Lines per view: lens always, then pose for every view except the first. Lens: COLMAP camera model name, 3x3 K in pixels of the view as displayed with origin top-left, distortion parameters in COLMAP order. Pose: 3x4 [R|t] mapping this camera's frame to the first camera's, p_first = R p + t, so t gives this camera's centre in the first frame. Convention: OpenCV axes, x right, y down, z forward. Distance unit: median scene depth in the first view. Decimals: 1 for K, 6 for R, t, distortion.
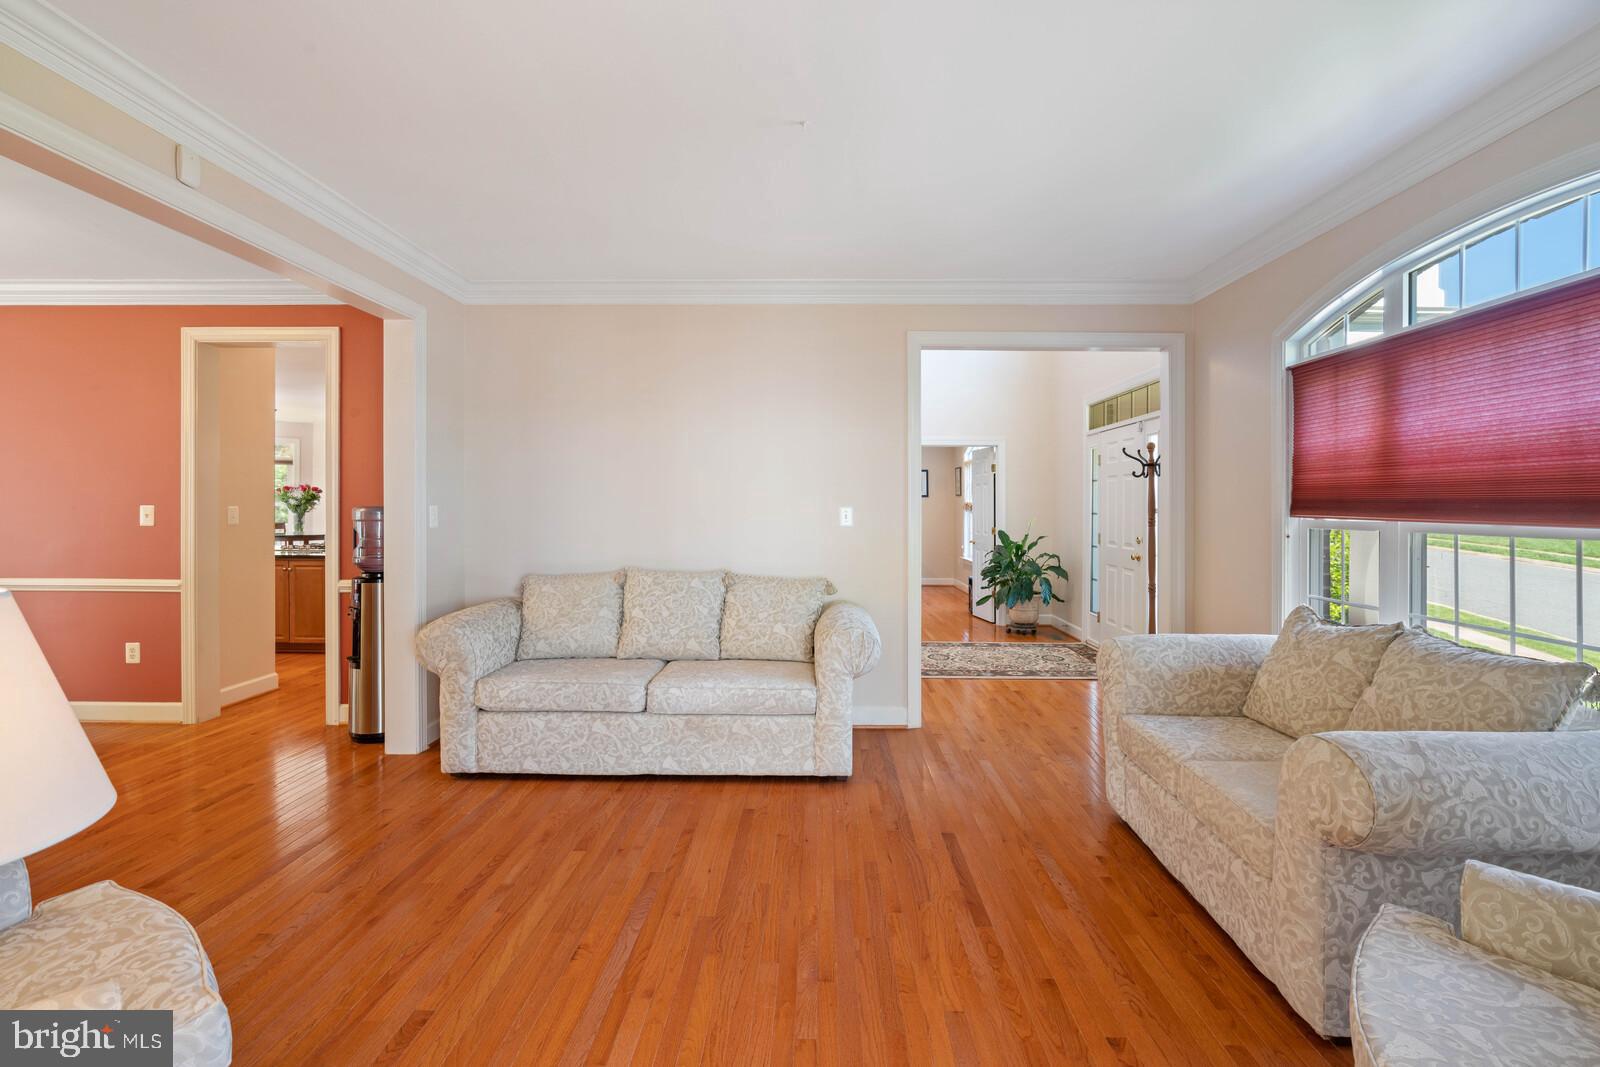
lens RADIAL K [[742.9, 0, 814.9], [0, 742.9, 512.4], [0, 0, 1]] dist [-0.004459, 0.002826]
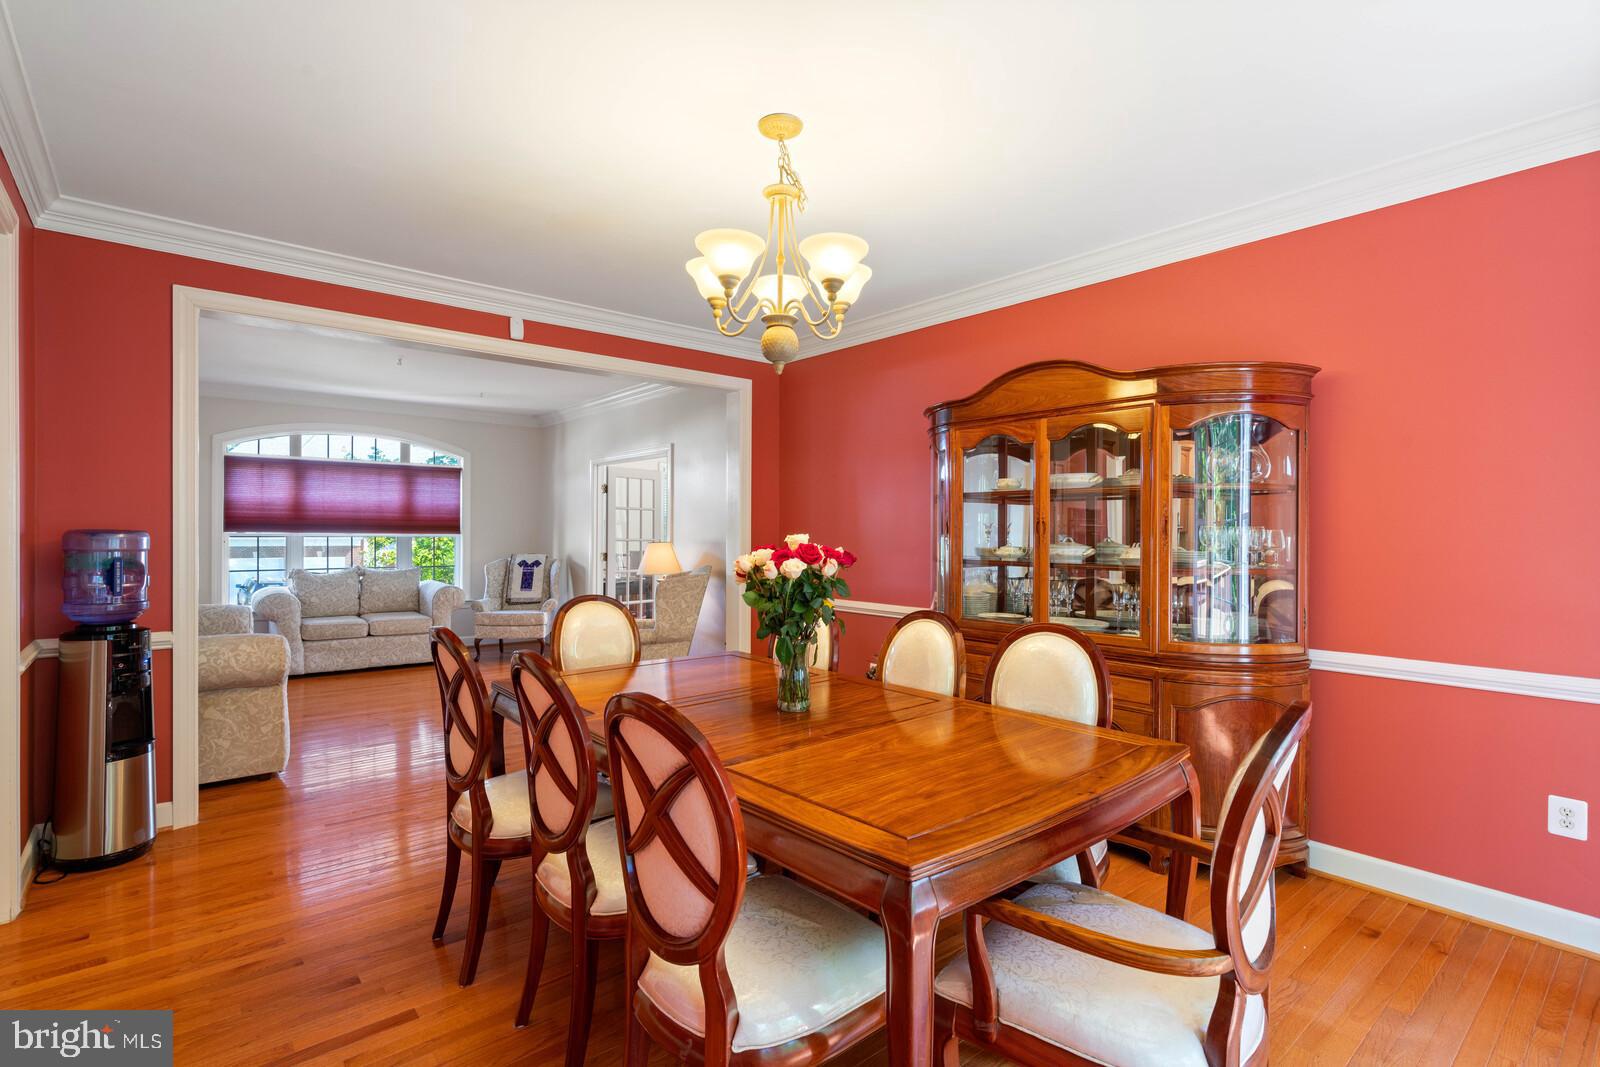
lens RADIAL K [[765.7, 0, 795.0], [0, 765.7, 533.1], [0, 0, 1]] dist [0.002680, 0.002064]
pose [[-0.652384, -0.010229, 0.757819, -2.226489], [0.000255, 0.999906, 0.013716, -0.022042], [-0.757888, 0.009141, -0.652320, 1.387323]]
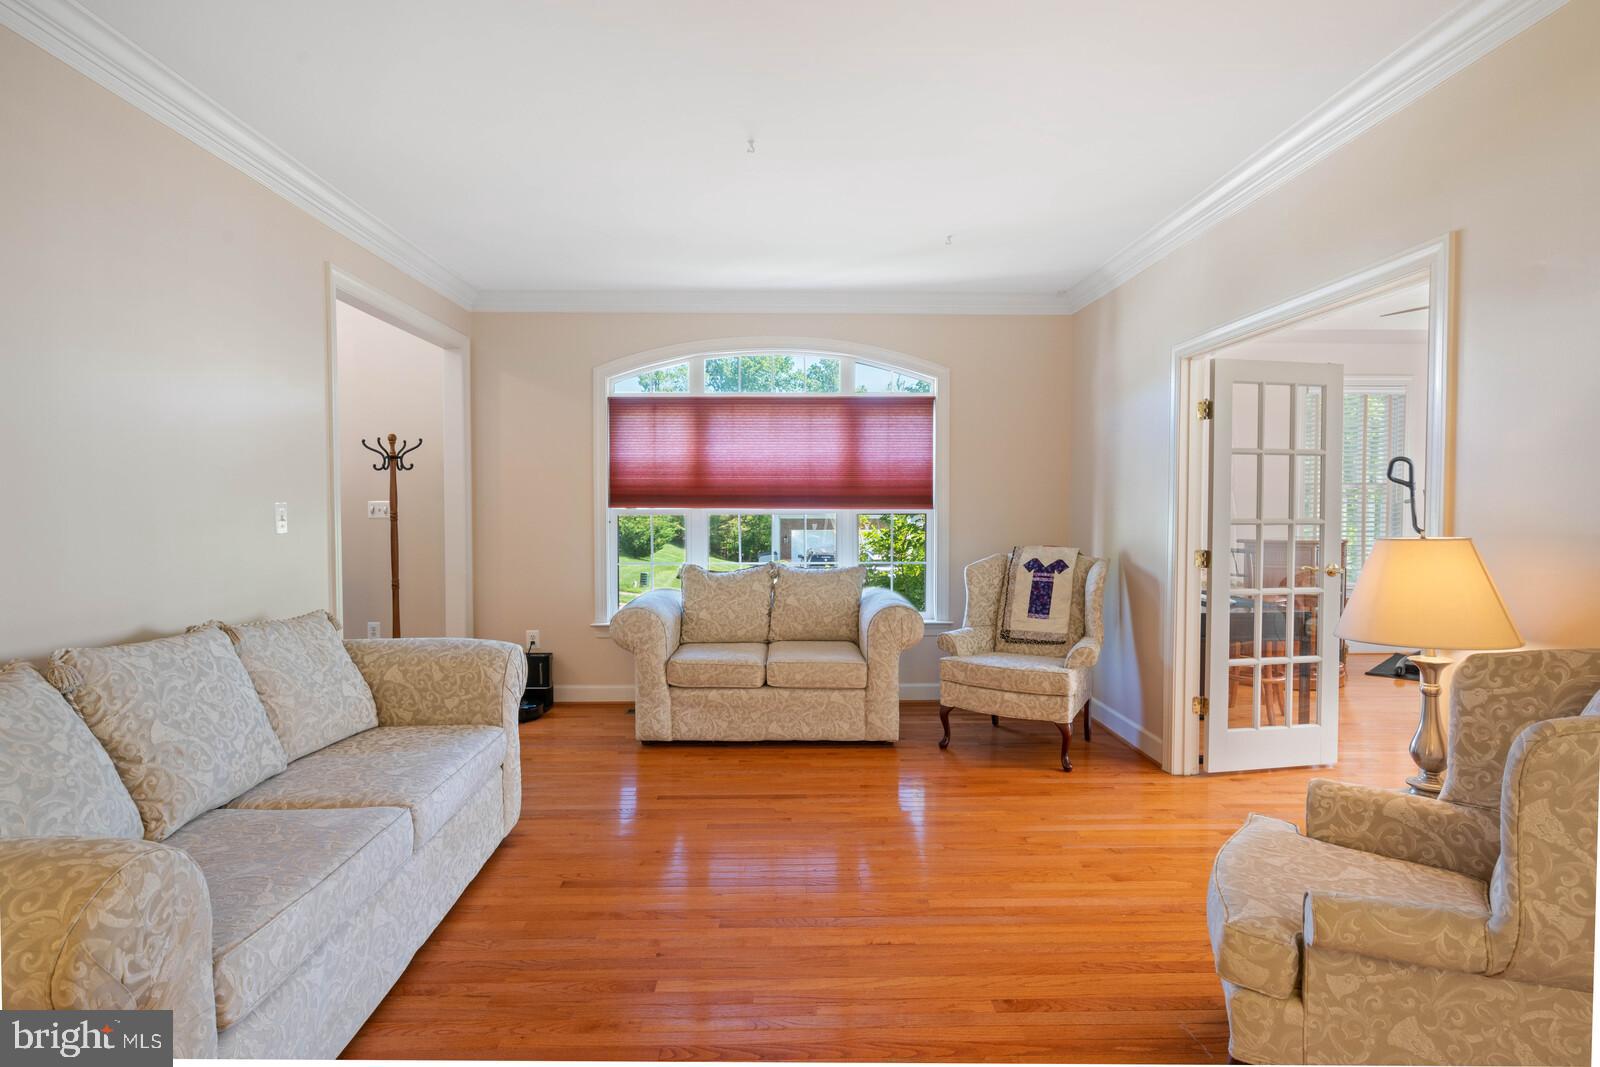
lens RADIAL K [[818.9, 0, 792.1], [0, 818.9, 530.7], [0, 0, 1]] dist [-0.002376, 0.000073]
pose [[-0.037853, -0.039085, 0.998519, -1.031406], [0.012844, 0.999133, 0.039596, -0.008038], [-0.999201, 0.014324, -0.037318, 0.847012]]
